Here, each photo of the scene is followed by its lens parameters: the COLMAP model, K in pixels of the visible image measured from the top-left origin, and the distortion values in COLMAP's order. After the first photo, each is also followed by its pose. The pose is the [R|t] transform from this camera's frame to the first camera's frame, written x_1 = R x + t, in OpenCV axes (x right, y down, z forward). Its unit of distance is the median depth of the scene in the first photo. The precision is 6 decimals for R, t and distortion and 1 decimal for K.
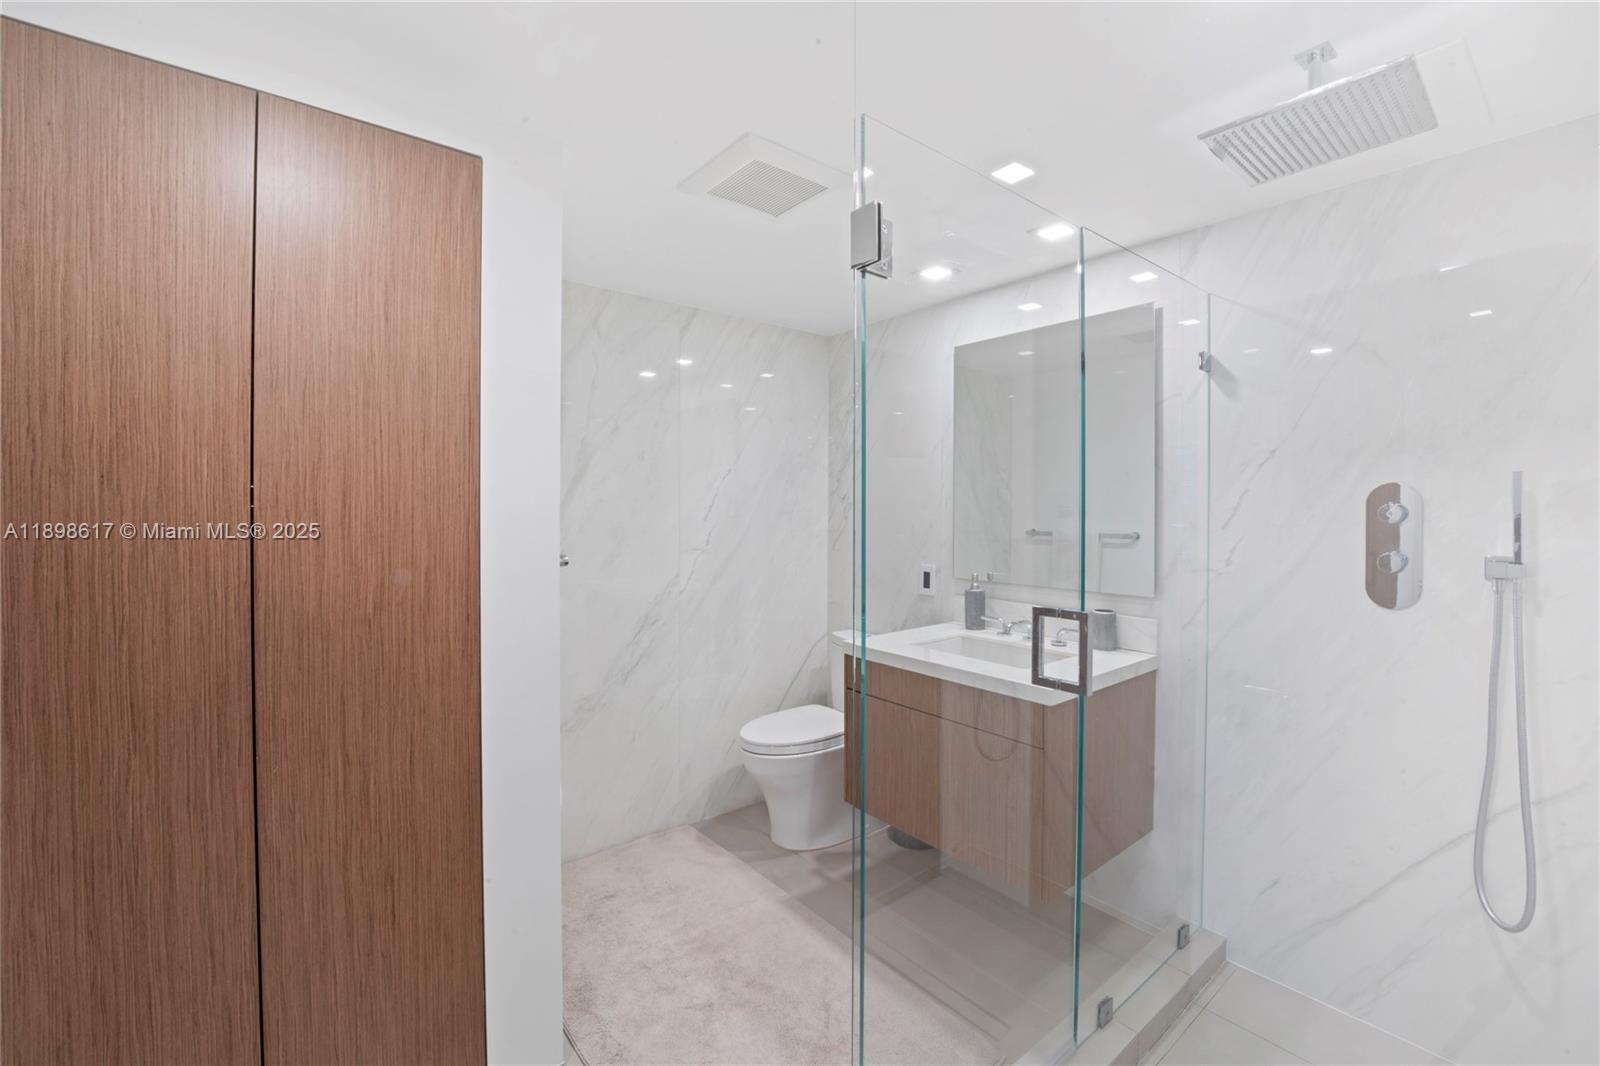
lens RADIAL K [[656.5, 0, 788.0], [0, 656.5, 517.7], [0, 0, 1]] dist [-0.021288, -0.001077]
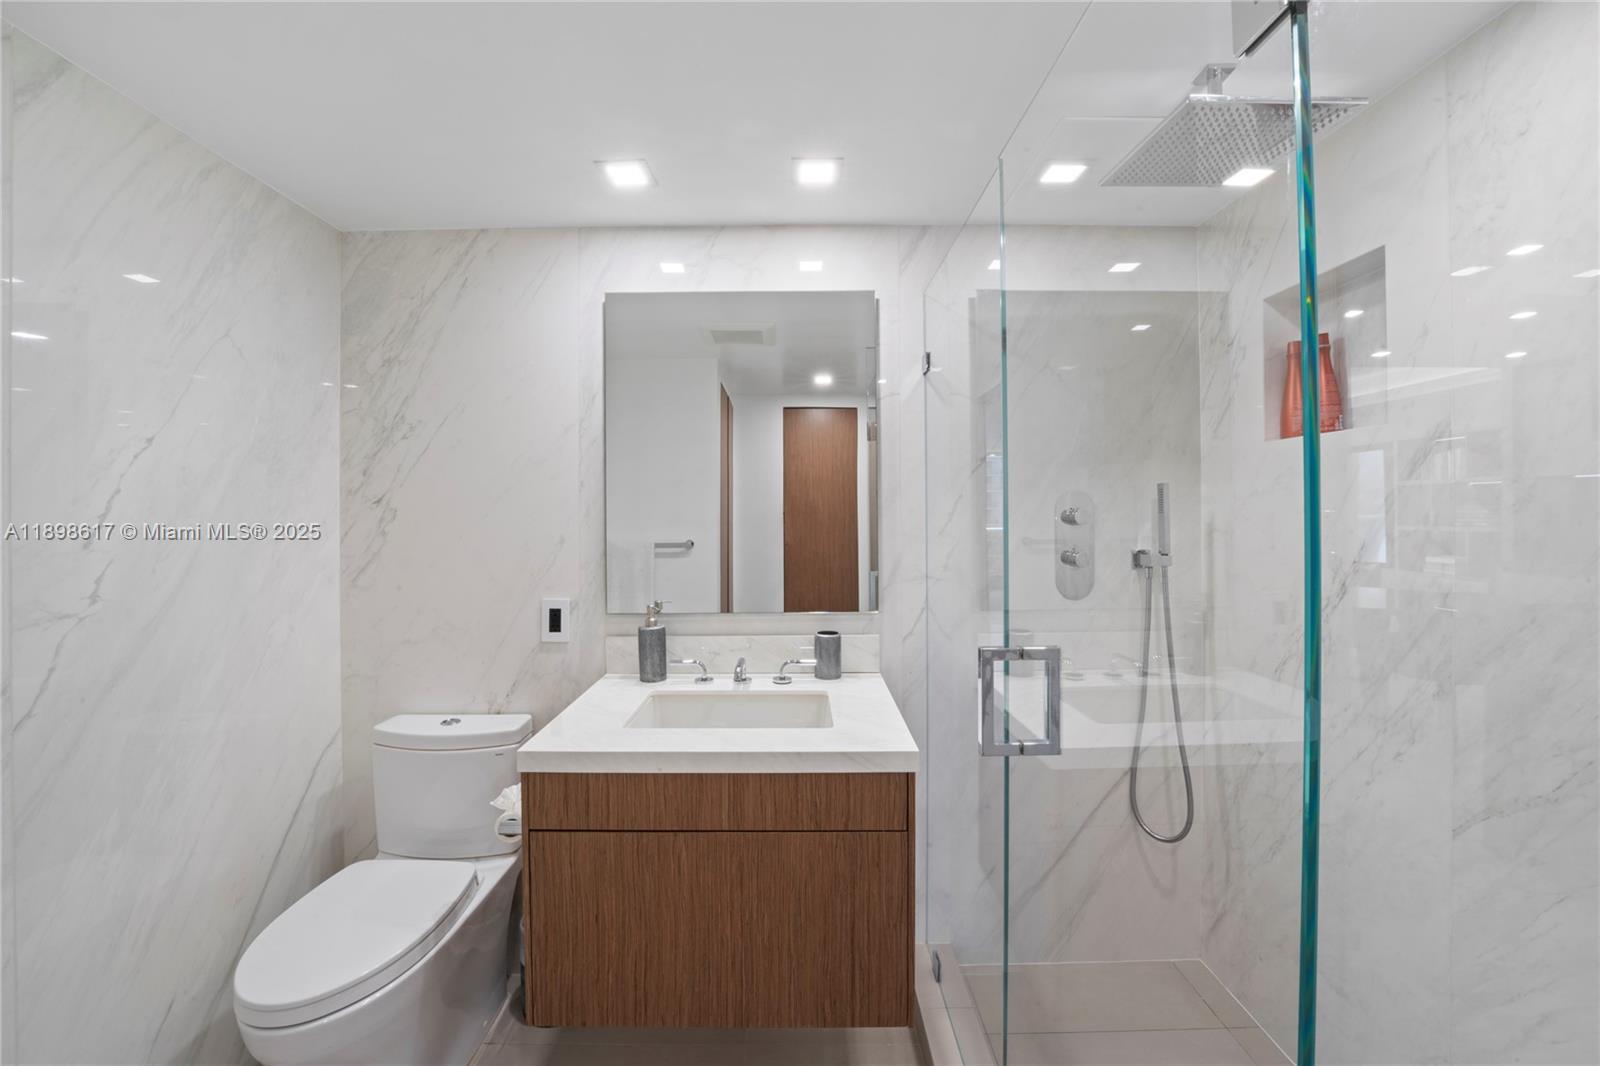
lens RADIAL K [[656.5, 0, 802.0], [0, 656.5, 518.2], [0, 0, 1]] dist [-0.021288, -0.001077]
pose [[0.624897, -0.009212, 0.780653, -0.204691], [0.018612, 0.999822, -0.003101, -0.007588], [-0.780485, 0.016467, 0.624957, 0.451538]]
